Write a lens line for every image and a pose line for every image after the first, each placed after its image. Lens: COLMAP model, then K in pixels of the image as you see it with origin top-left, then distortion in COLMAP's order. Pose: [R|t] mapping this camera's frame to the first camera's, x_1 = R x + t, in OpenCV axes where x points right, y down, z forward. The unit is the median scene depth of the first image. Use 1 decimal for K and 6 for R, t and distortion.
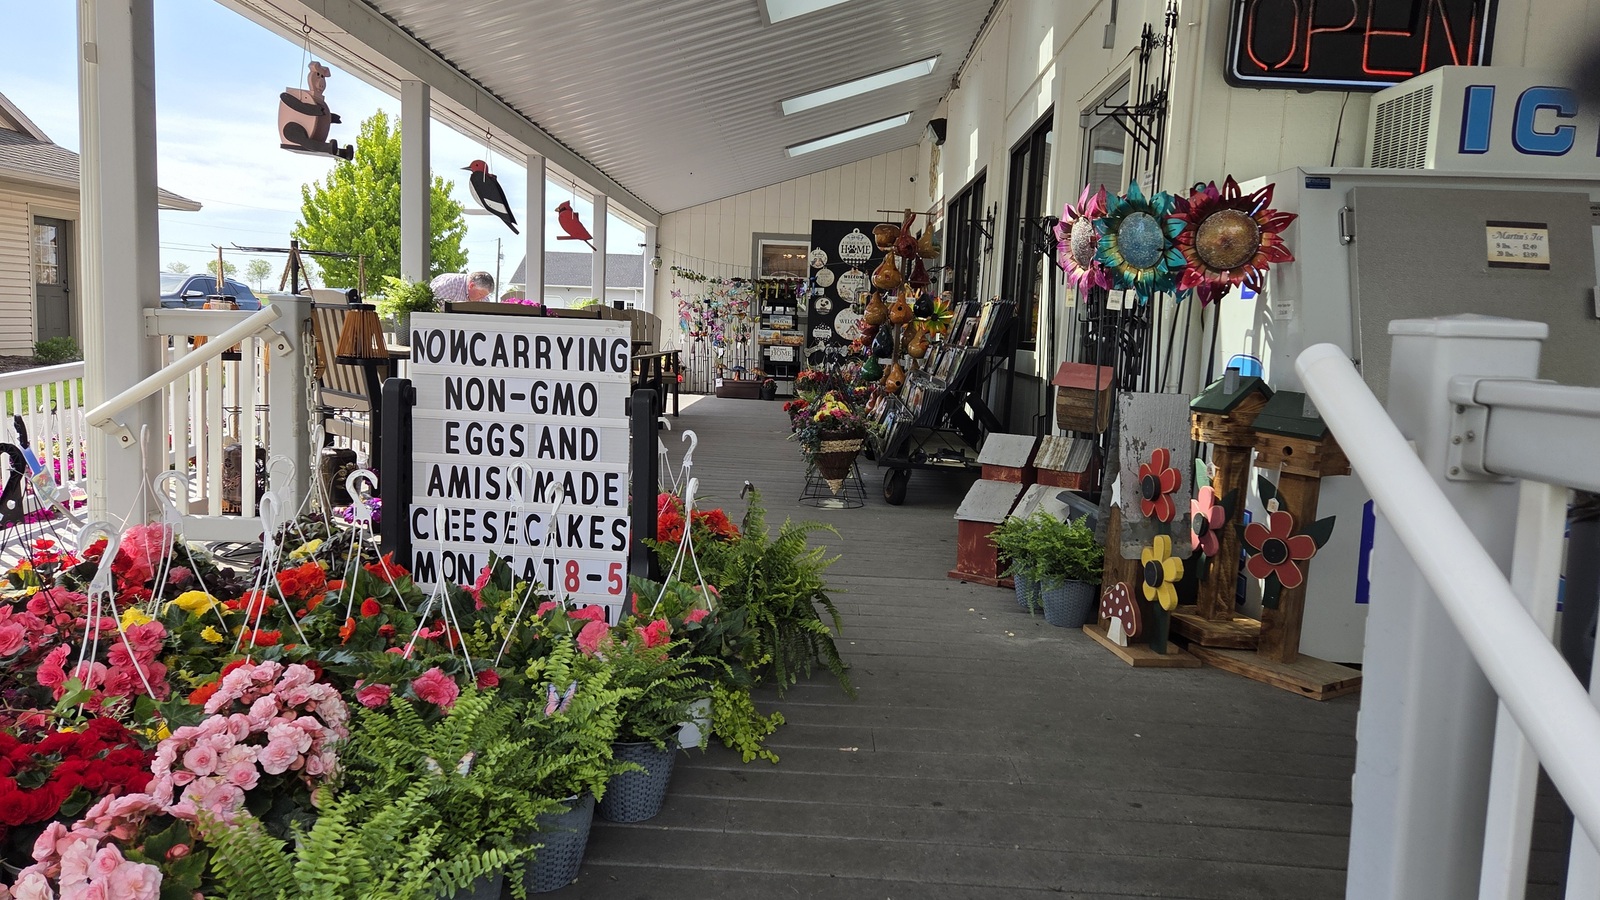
lens RADIAL K [[1119.5, 0, 800.0], [0, 1119.5, 450.0], [0, 0, 1]] dist [0.071328, -0.002023]
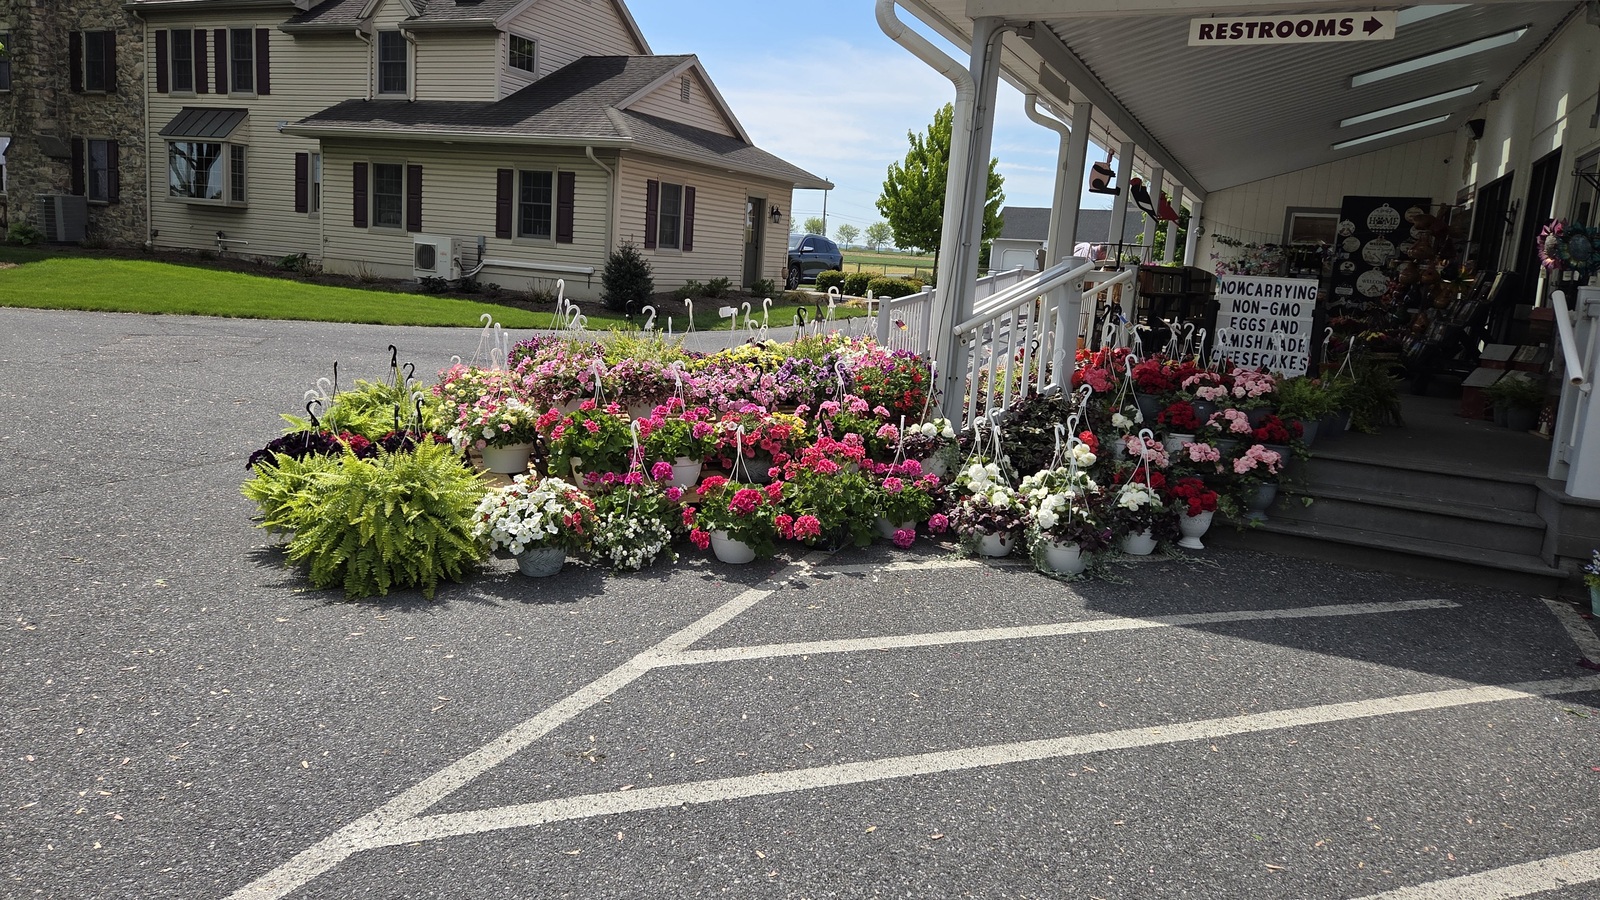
lens RADIAL K [[1030.4, 0, 804.0], [0, 1030.4, 406.8], [0, 0, 1]] dist [0.065584, -0.049743]
pose [[0.906919, 0.081986, -0.413250, -0.087813], [-0.076293, 0.996625, 0.030291, 0.081173], [0.414339, 0.004057, 0.910114, -0.701502]]
